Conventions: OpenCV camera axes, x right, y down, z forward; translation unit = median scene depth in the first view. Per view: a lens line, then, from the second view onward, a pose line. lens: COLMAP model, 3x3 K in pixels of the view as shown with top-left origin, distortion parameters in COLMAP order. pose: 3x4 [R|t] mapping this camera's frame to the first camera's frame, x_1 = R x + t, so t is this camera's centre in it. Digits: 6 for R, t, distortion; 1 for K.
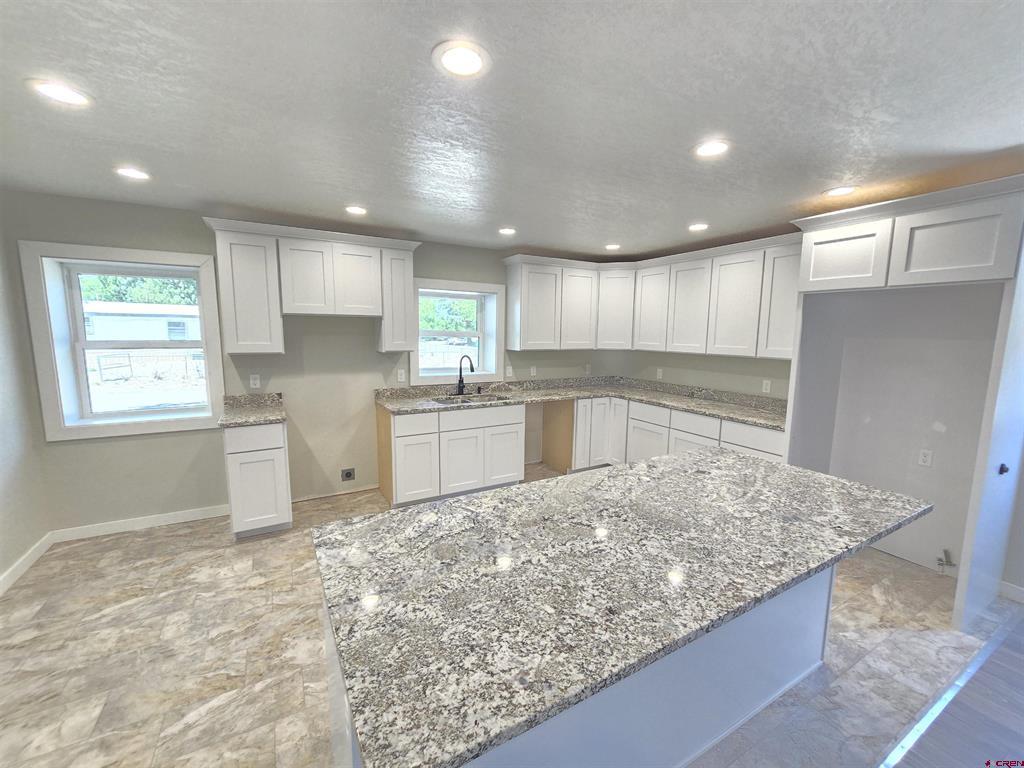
lens RADIAL K [[420.2, 0, 517.6], [0, 420.2, 385.5], [0, 0, 1]] dist [-0.002132, -0.000162]
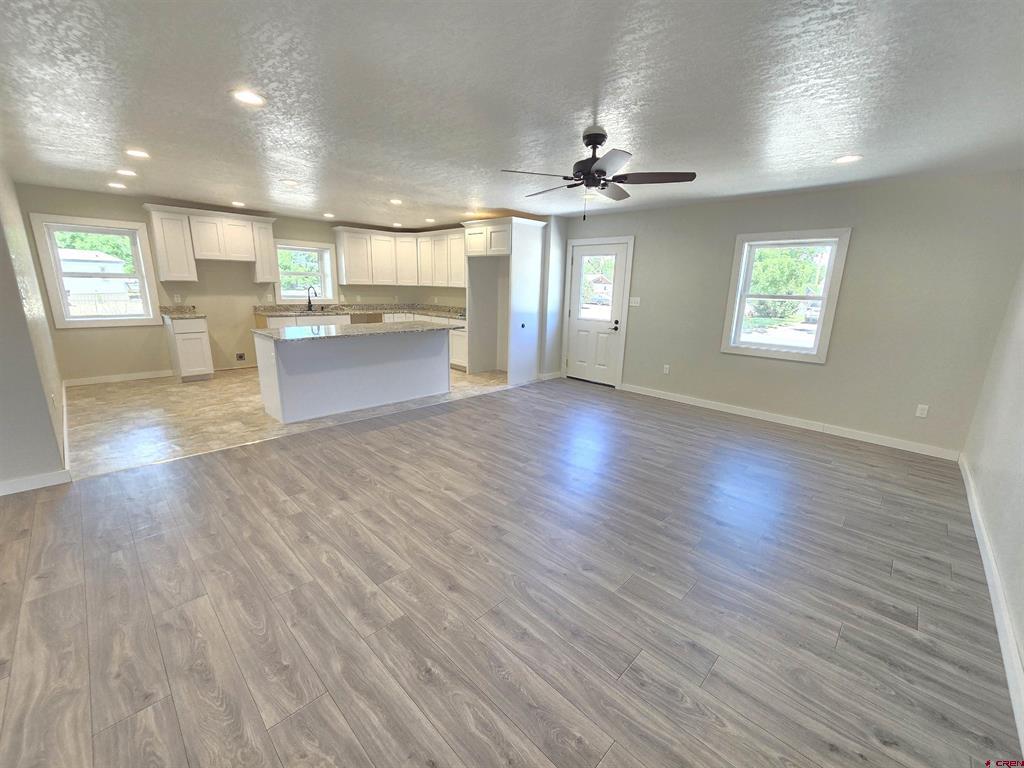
lens RADIAL K [[420.2, 0, 511.6], [0, 420.2, 389.5], [0, 0, 1]] dist [-0.002132, -0.000162]
pose [[0.963258, -0.051889, 0.263516, 0.232287], [0.019241, 0.991970, 0.124997, 0.178099], [-0.267886, -0.115335, 0.956522, -1.096222]]
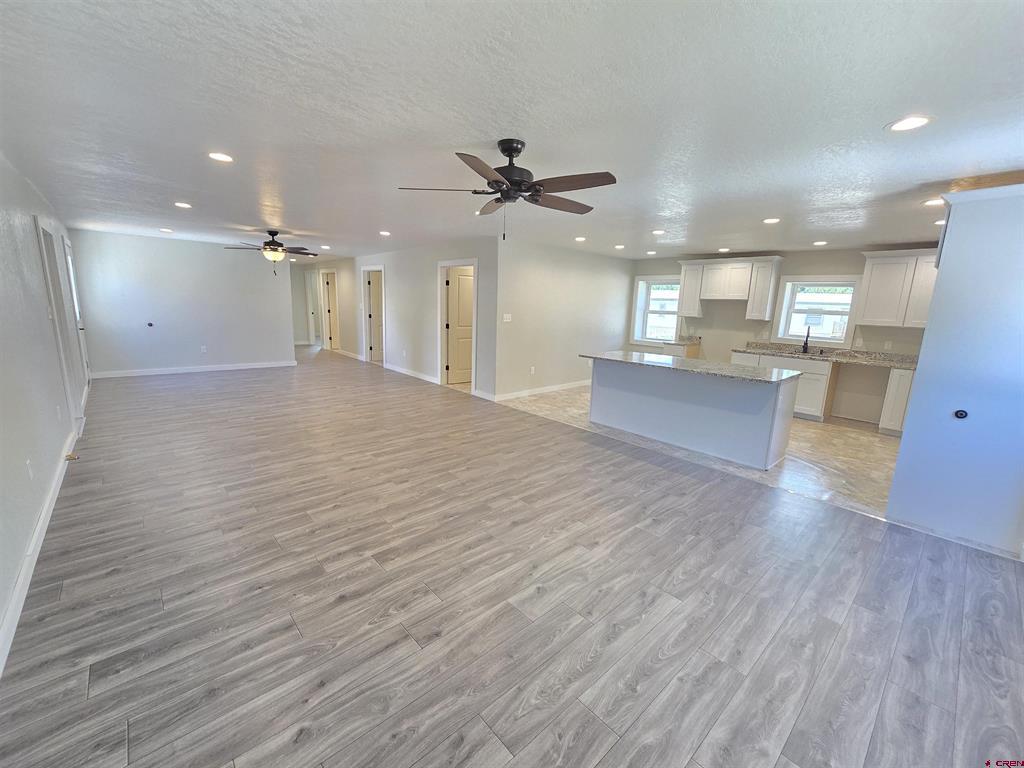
lens RADIAL K [[420.2, 0, 509.4], [0, 420.2, 390.7], [0, 0, 1]] dist [-0.002132, -0.000162]
pose [[0.206262, 0.194718, -0.958927, 1.398173], [-0.154655, 0.974169, 0.164547, 0.087561], [0.966198, 0.114363, 0.231048, -0.415296]]
